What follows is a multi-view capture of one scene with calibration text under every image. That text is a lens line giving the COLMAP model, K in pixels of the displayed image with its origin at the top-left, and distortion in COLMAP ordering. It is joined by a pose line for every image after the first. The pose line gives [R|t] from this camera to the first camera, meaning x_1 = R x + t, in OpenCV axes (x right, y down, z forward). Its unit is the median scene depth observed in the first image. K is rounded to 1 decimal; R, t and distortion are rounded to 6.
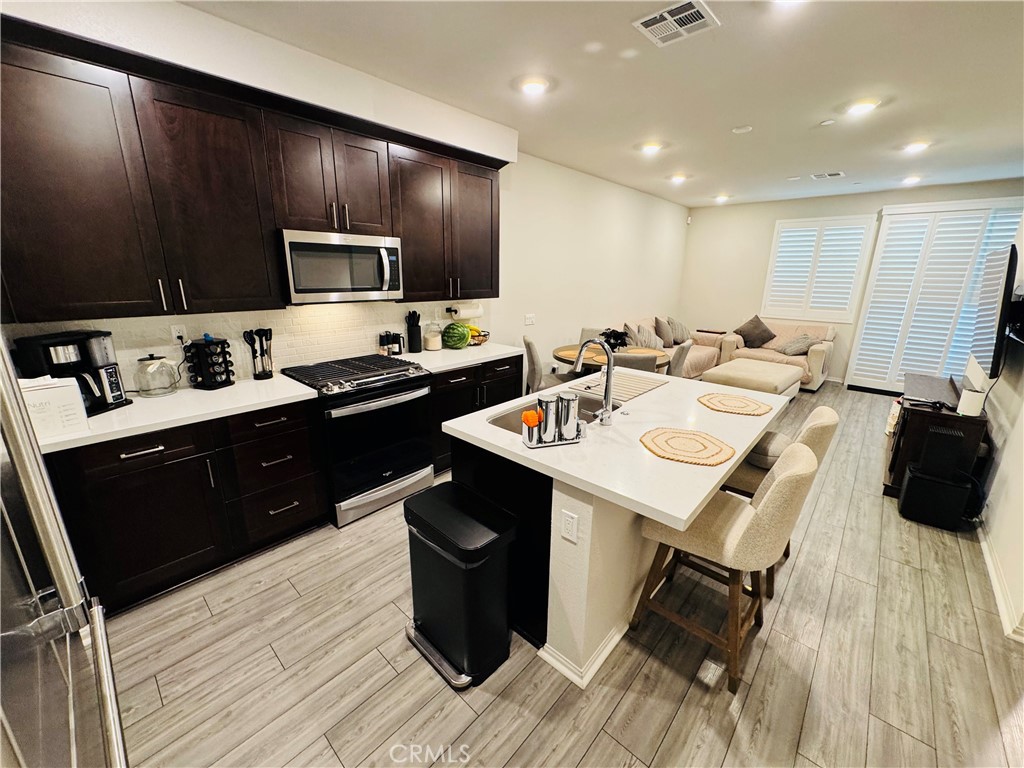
lens RADIAL K [[408.7, 0, 513.1], [0, 408.7, 383.3], [0, 0, 1]] dist [-0.002452, 0.000407]
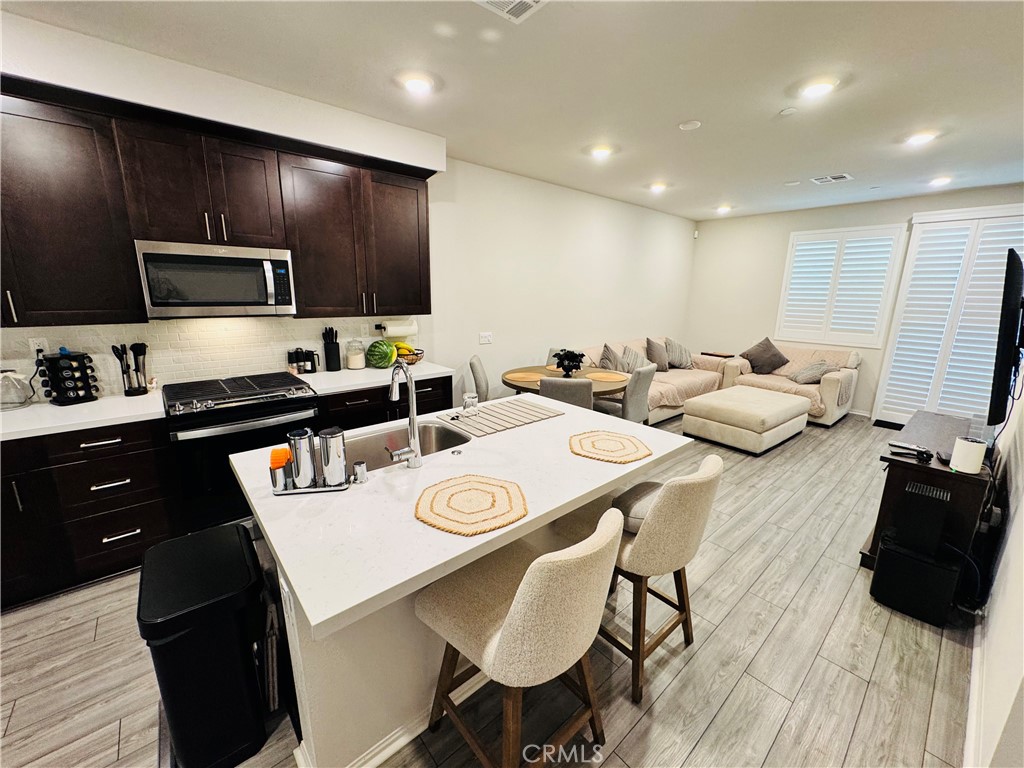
lens RADIAL K [[408.7, 0, 510.0], [0, 408.7, 383.3], [0, 0, 1]] dist [-0.002452, 0.000407]
pose [[0.993172, 0.027763, -0.113309, 0.336601], [-0.032731, 0.998572, -0.042226, -0.024958], [0.111975, 0.045646, 0.992662, 0.133433]]
